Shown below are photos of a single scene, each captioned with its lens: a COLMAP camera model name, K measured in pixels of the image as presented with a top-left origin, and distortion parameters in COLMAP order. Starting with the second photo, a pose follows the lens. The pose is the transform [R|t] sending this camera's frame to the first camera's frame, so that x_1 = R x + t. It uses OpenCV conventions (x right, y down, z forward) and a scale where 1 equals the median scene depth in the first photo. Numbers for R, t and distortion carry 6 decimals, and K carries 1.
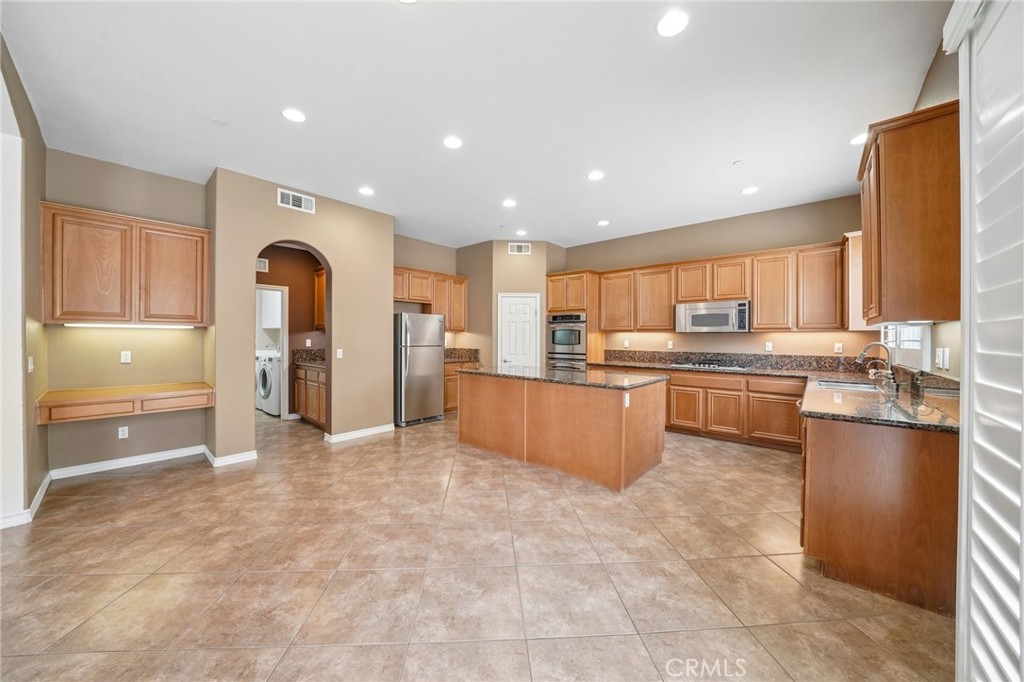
lens RADIAL K [[364.1, 0, 508.7], [0, 364.1, 339.5], [0, 0, 1]] dist [0.002595, 0.000302]
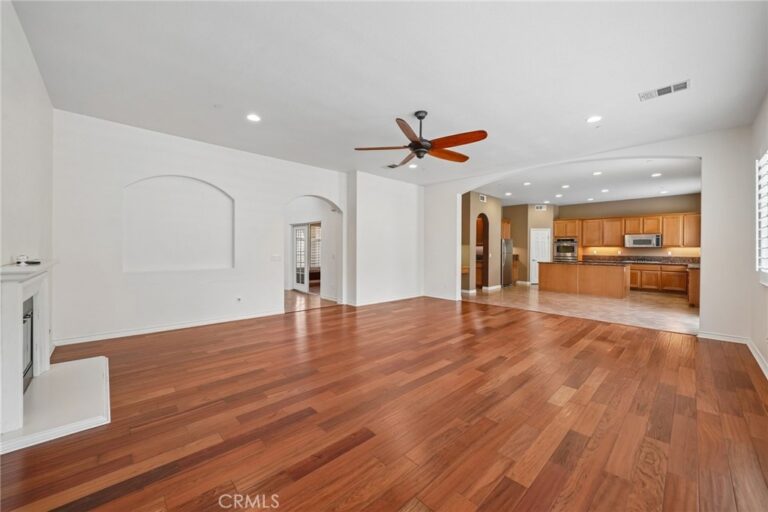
lens RADIAL K [[294.4, 0, 383.5], [0, 294.4, 252.6], [0, 0, 1]] dist [-0.008606, 0.000851]
pose [[0.995130, 0.004504, -0.098468, -0.883031], [-0.003896, 0.999972, 0.006359, 0.009337], [0.098494, -0.005944, 0.995120, -0.998455]]
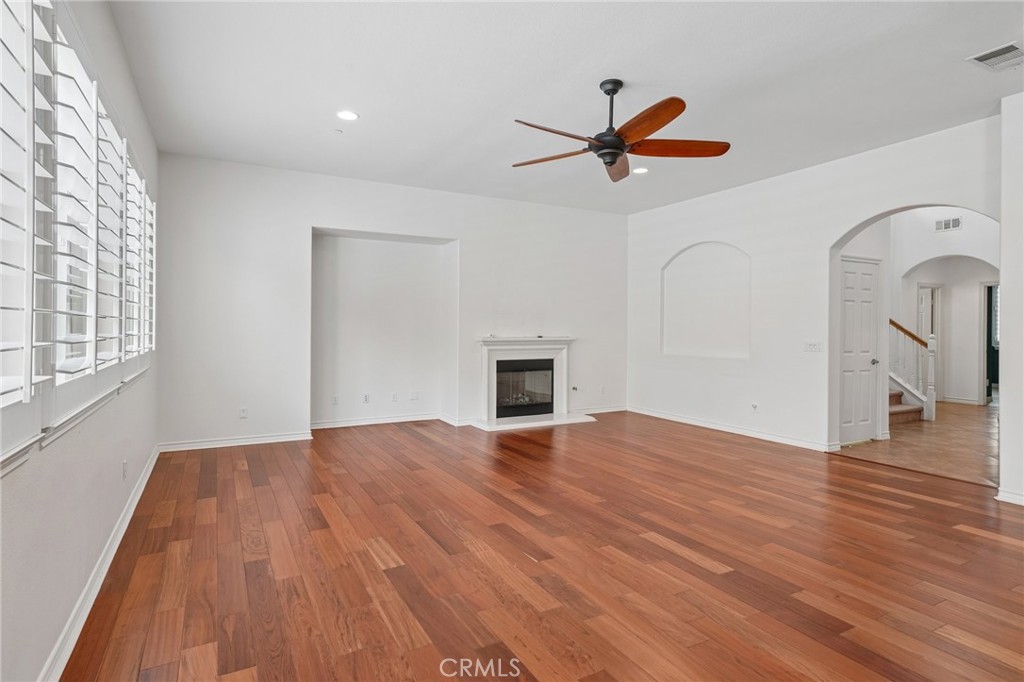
lens RADIAL K [[542.7, 0, 505.9], [0, 542.7, 330.3], [0, 0, 1]] dist [0.023880, 0.000339]
pose [[-0.356473, -0.003458, -0.934299, -0.122051], [-0.009199, 0.999958, -0.000191, 0.010400], [0.934260, 0.008527, -0.356489, -0.141969]]
